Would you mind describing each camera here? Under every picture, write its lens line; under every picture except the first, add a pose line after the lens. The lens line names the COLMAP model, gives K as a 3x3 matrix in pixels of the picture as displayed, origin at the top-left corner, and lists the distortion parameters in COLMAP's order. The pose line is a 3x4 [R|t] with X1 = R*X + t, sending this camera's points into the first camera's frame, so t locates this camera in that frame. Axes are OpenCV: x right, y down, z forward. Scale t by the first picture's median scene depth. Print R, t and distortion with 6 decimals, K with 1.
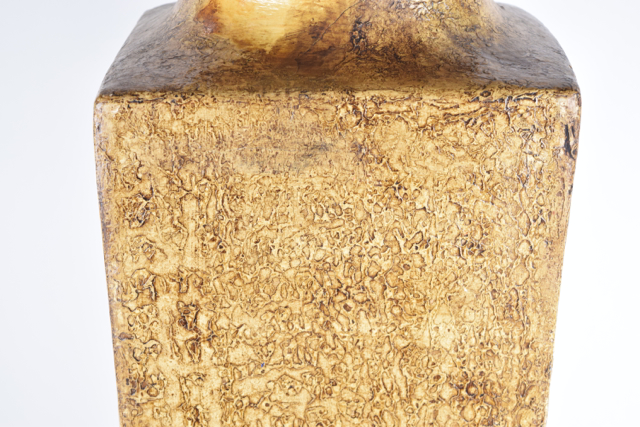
lens RADIAL K [[1431.0, 0, 323.3], [0, 1431.0, 212.3], [0, 0, 1]] dist [0.075259, -0.008495]
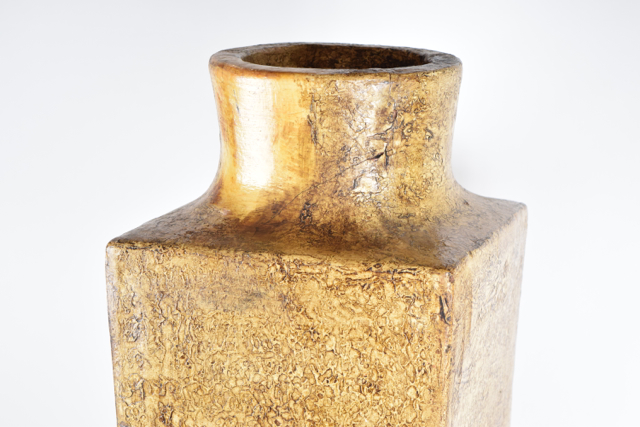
lens RADIAL K [[1431.0, 0, 323.3], [0, 1431.0, 212.3], [0, 0, 1]] dist [0.075259, -0.008495]
pose [[0.941281, 0.079228, -0.328198, 0.466046], [-0.119084, 0.987512, -0.103148, 0.007955], [0.315927, 0.136174, 0.938961, -0.219645]]
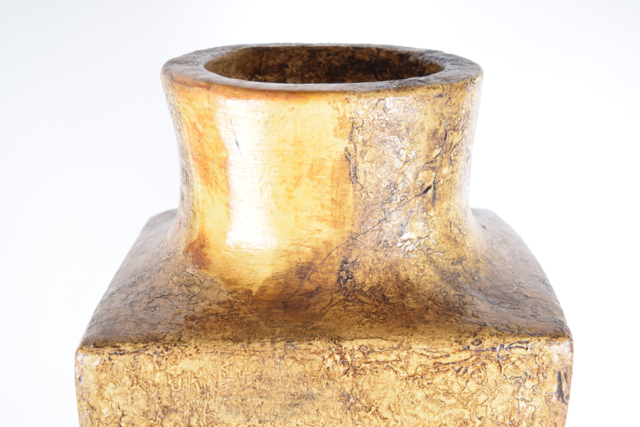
lens RADIAL K [[1028.8, 0, 320.0], [0, 1028.8, 213.5], [0, 0, 1]] dist [0.004339, -0.091088]
pose [[0.999961, -0.006988, -0.005484, 0.010985], [0.006685, 0.998551, -0.053396, -0.128105], [0.005849, 0.053357, 0.998558, 0.285633]]
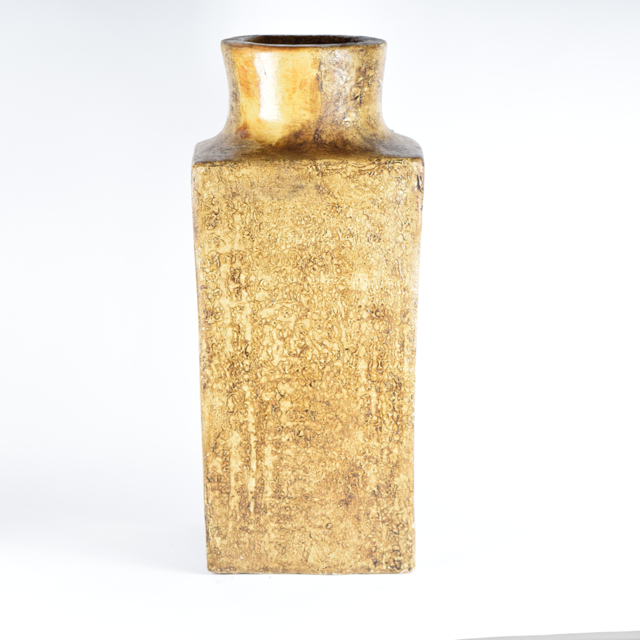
lens RADIAL K [[1950.6, 0, 320.0], [0, 1950.6, 320.0], [0, 0, 1]] dist [-0.041928, 0.969691]
pose [[0.999547, -0.015380, 0.025879, -0.048092], [0.018618, 0.991352, -0.129900, 0.500405], [-0.023658, 0.130323, 0.991189, -1.738073]]
